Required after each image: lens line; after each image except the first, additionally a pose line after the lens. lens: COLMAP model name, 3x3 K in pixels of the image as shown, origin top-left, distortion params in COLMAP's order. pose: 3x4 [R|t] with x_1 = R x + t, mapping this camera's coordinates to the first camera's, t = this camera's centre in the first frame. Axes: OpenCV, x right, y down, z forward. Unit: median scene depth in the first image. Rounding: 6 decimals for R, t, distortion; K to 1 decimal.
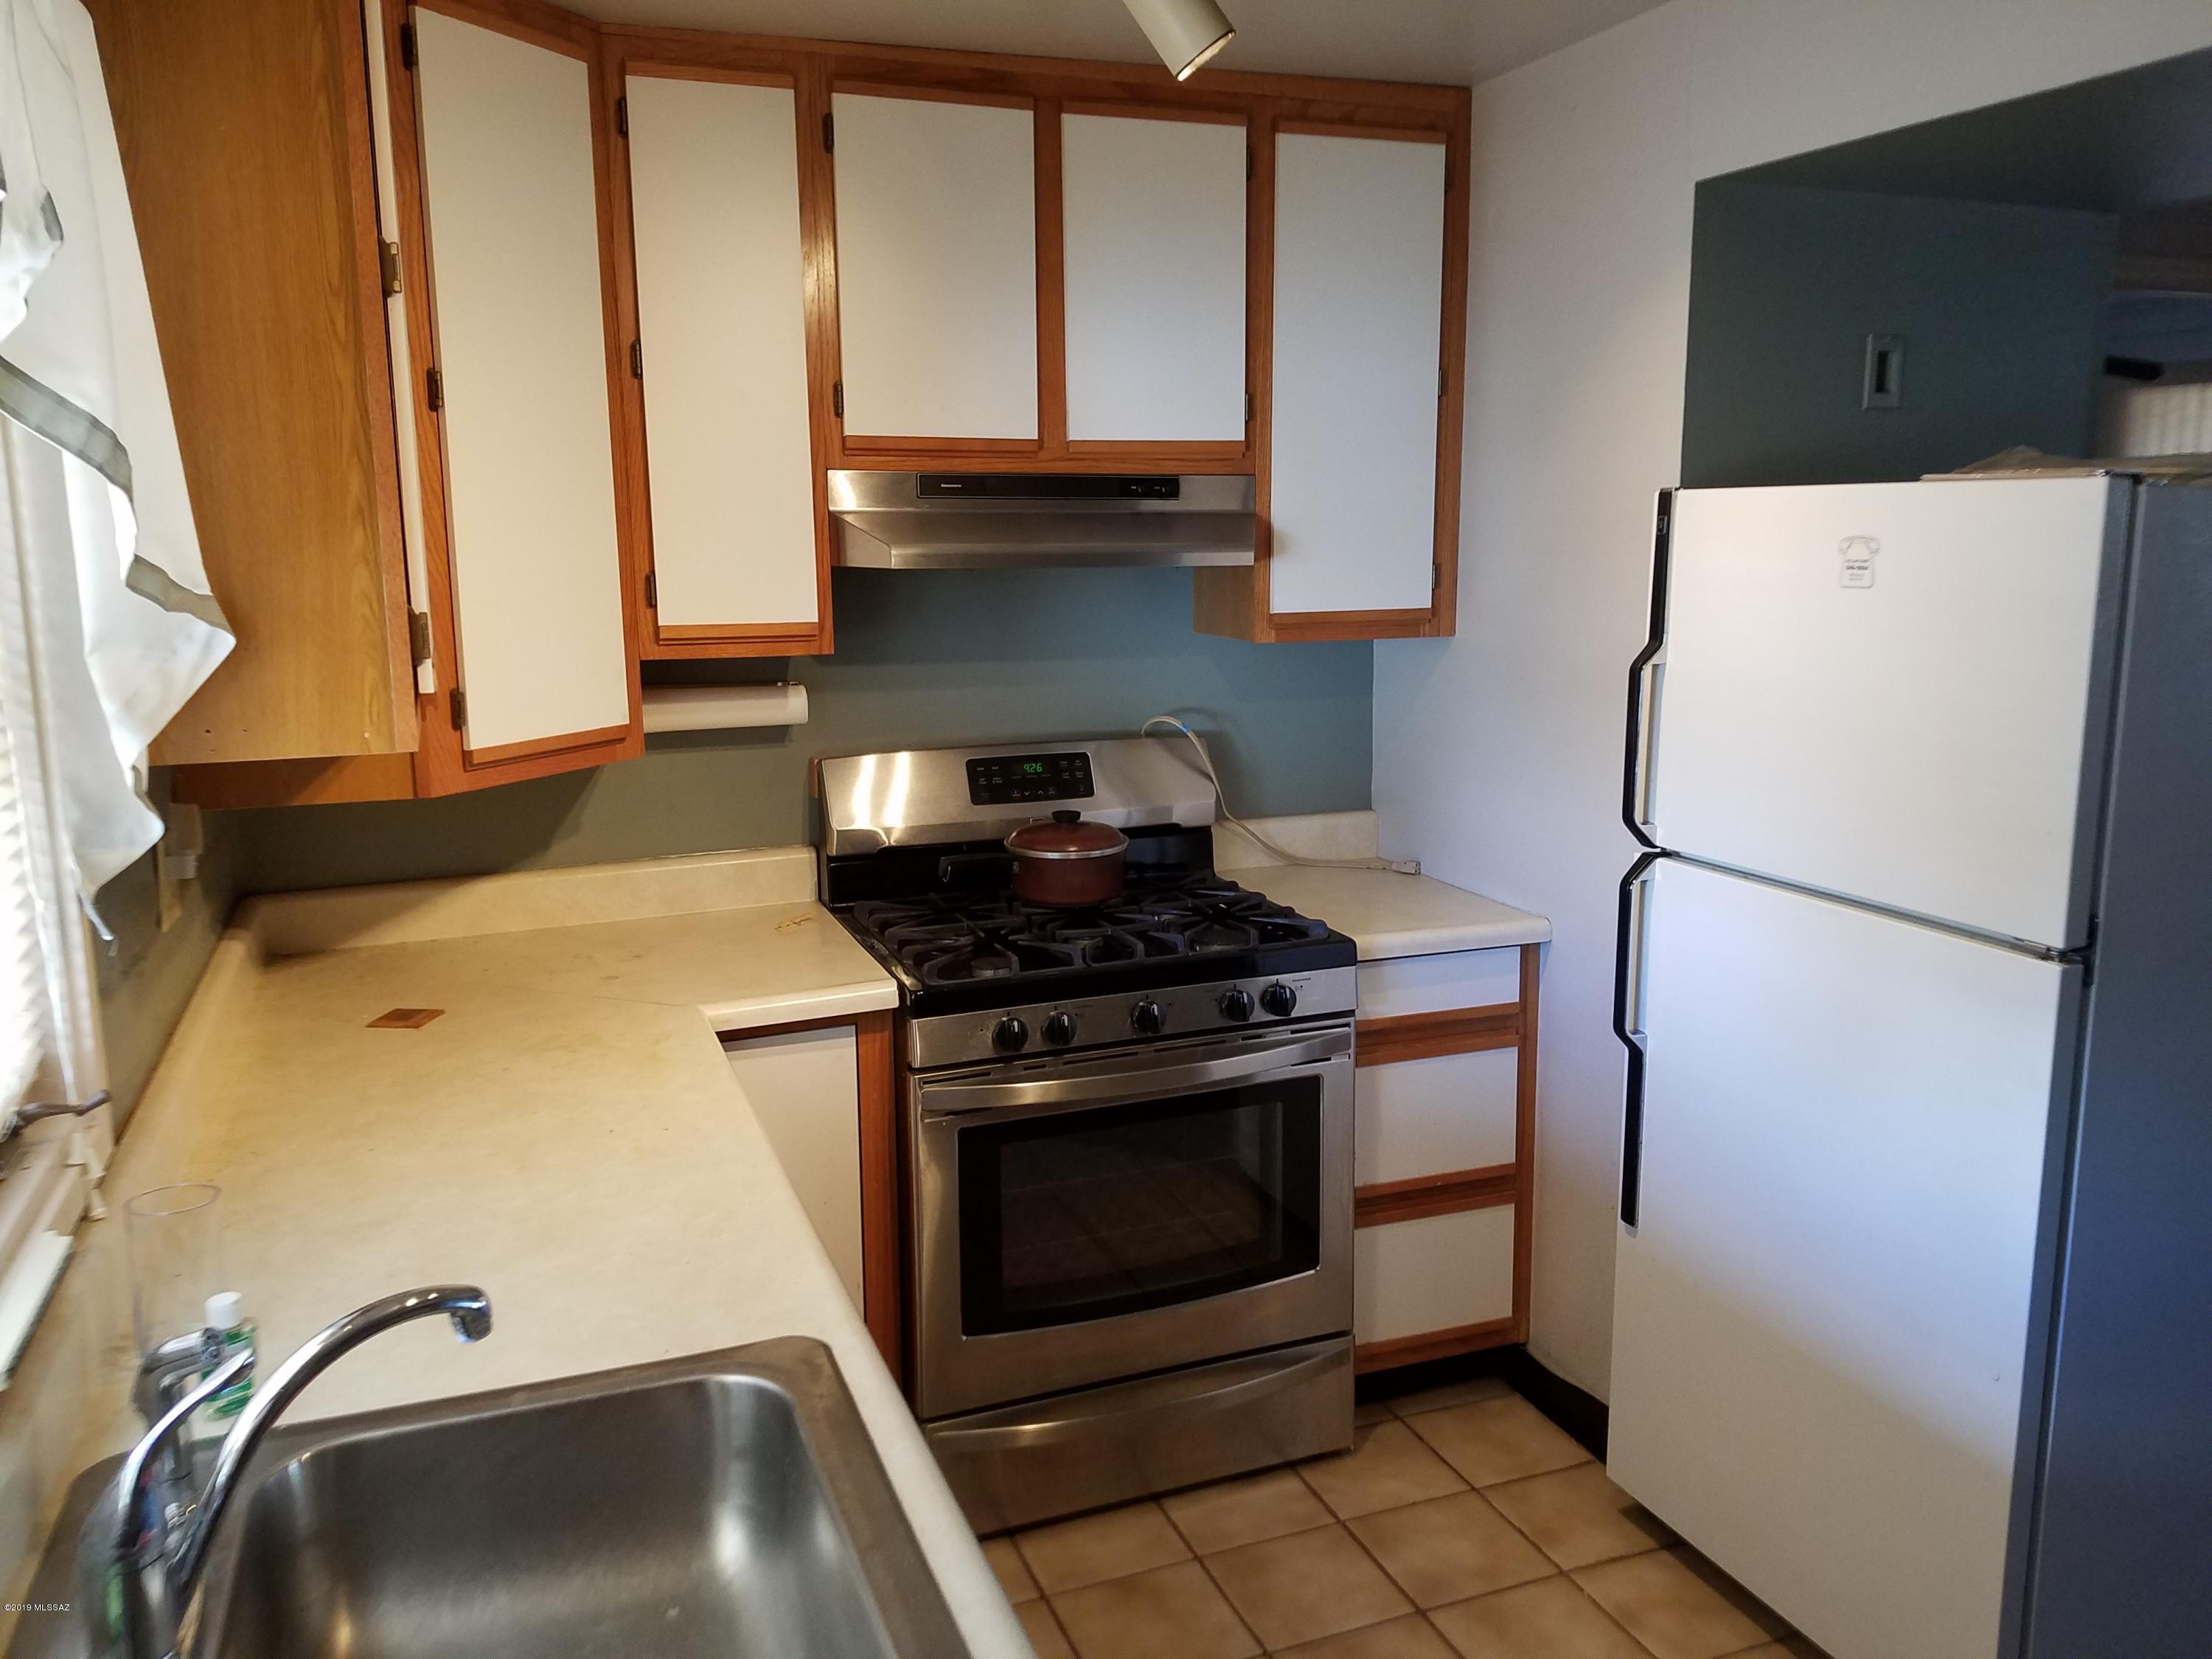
lens RADIAL K [[1720.4, 0, 1161.6], [0, 1720.4, 833.9], [0, 0, 1]] dist [0.067111, -0.090831]
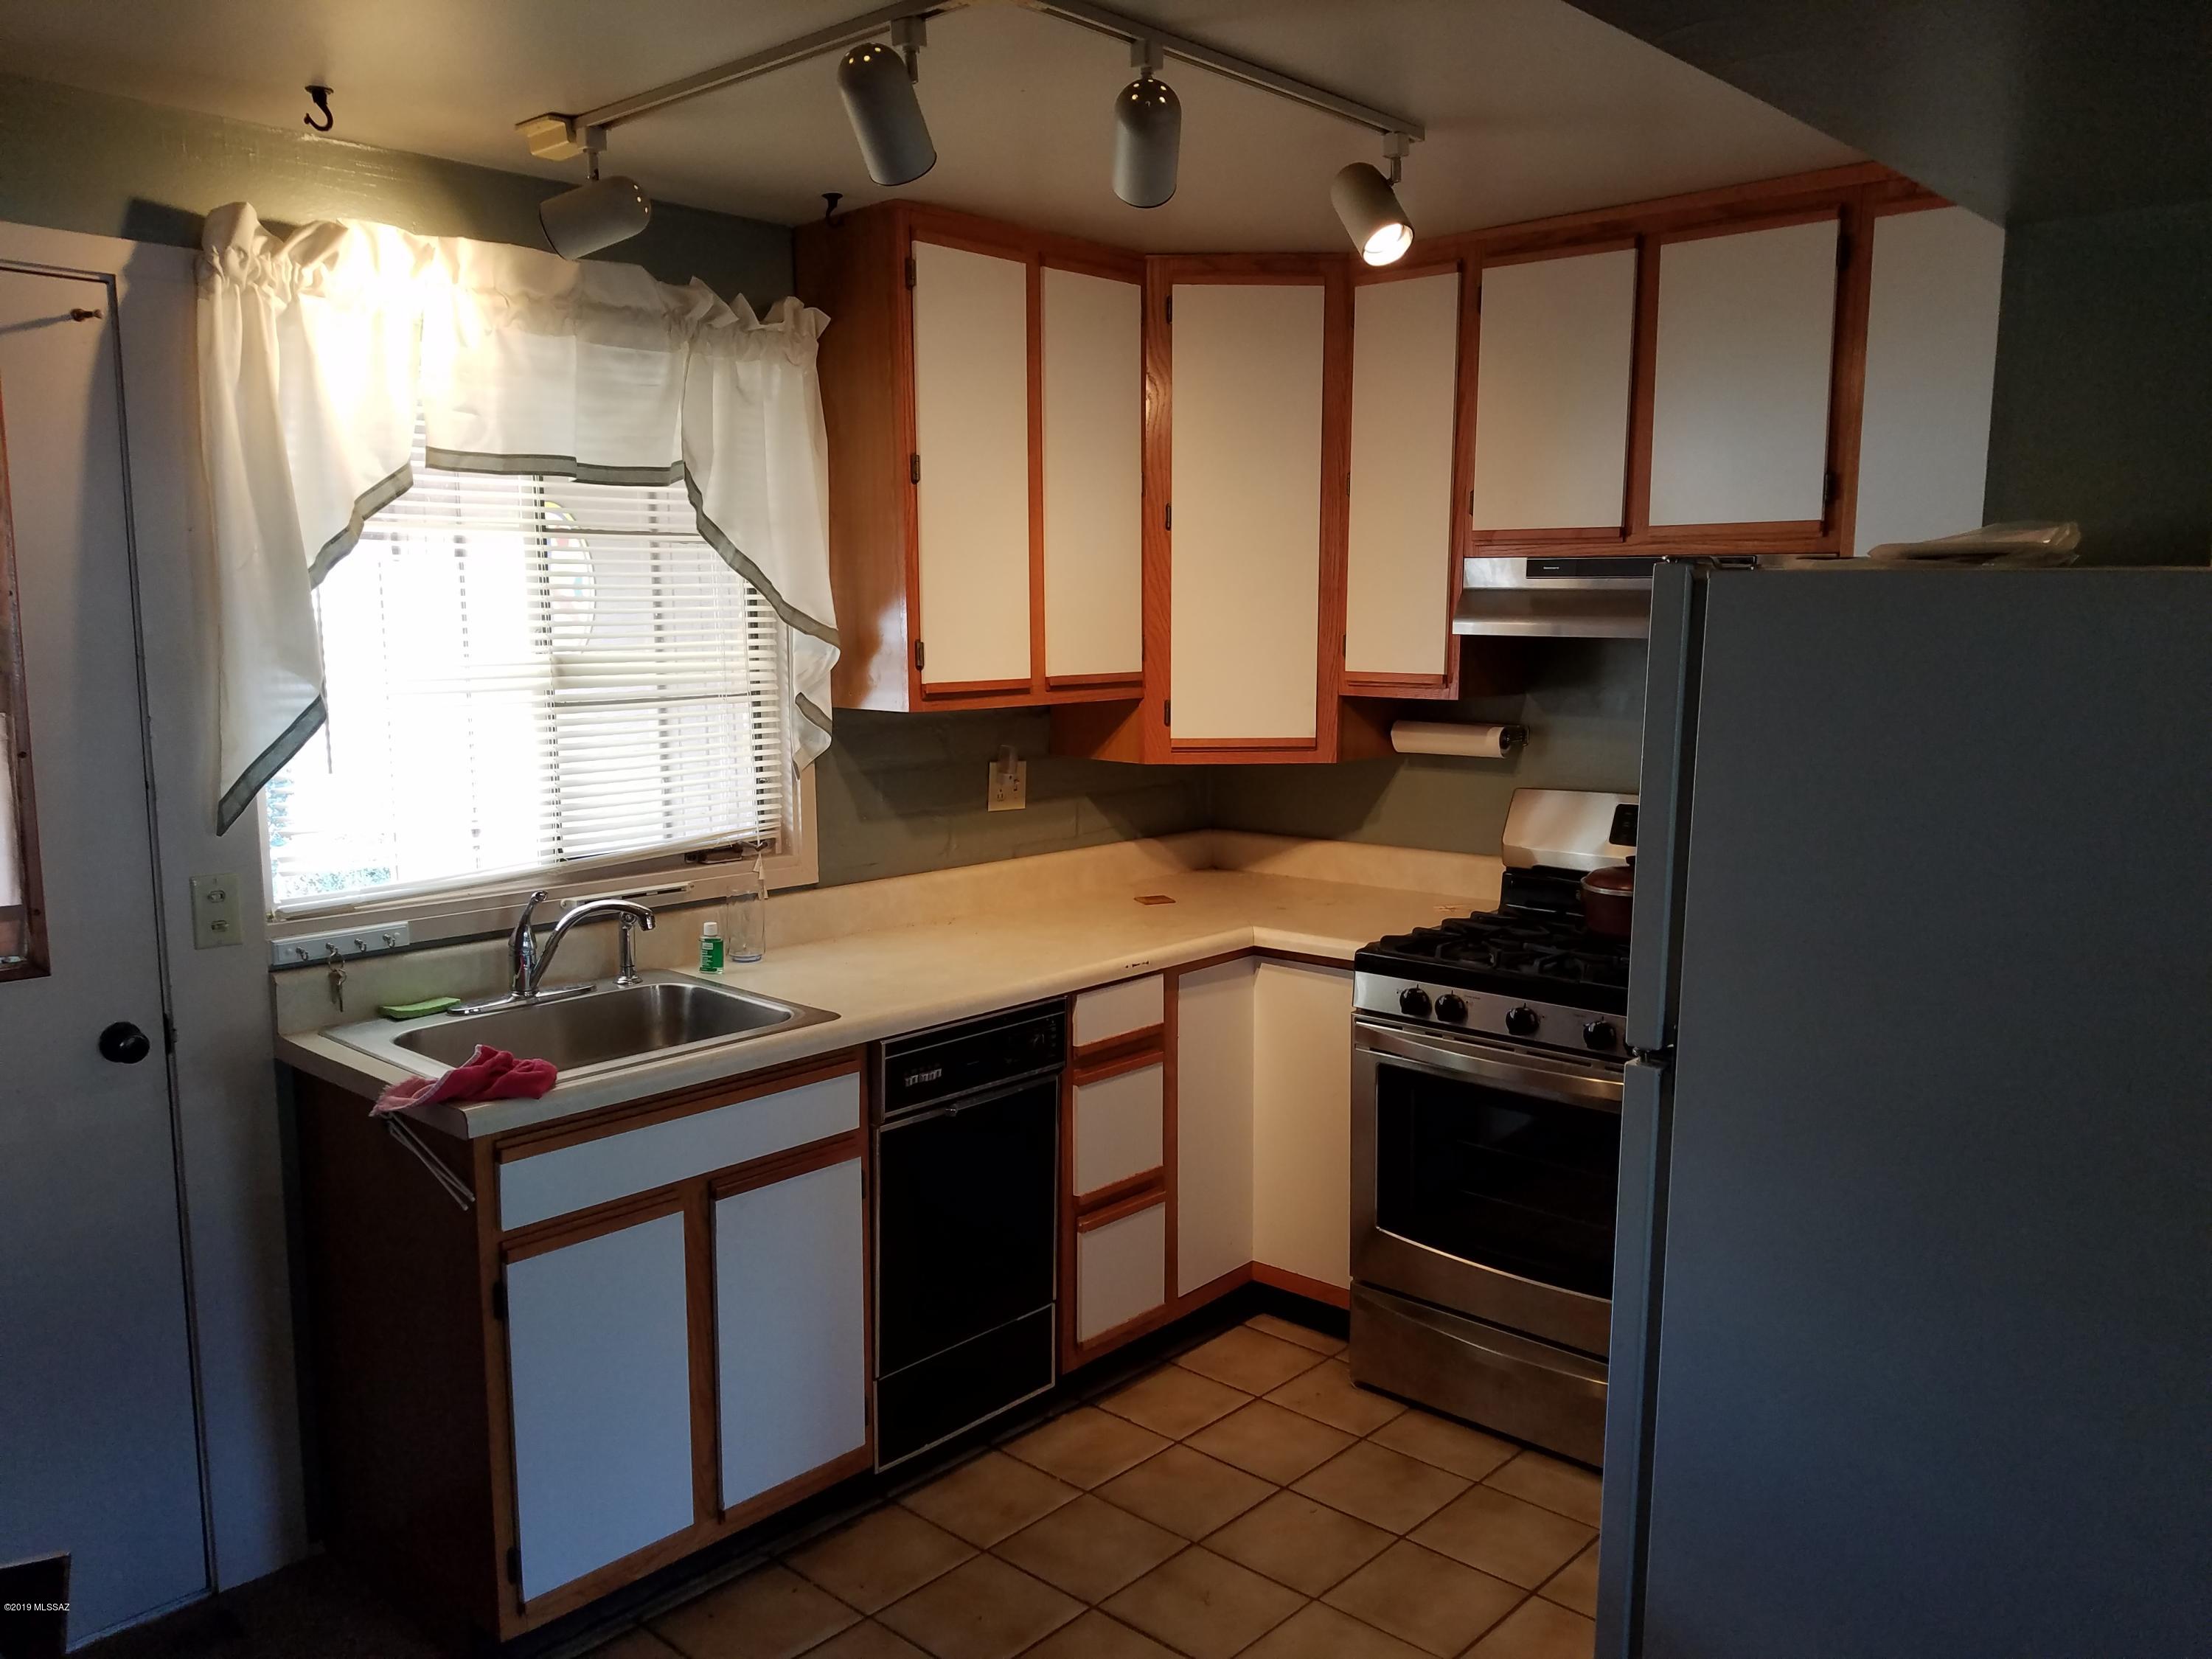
lens RADIAL K [[1720.4, 0, 1161.6], [0, 1720.4, 833.9], [0, 0, 1]] dist [0.067111, -0.090831]
pose [[0.443122, 0.121738, -0.888157, 0.876632], [-0.164977, 0.984889, 0.052686, -0.036476], [0.881150, 0.123179, 0.456510, 0.230380]]
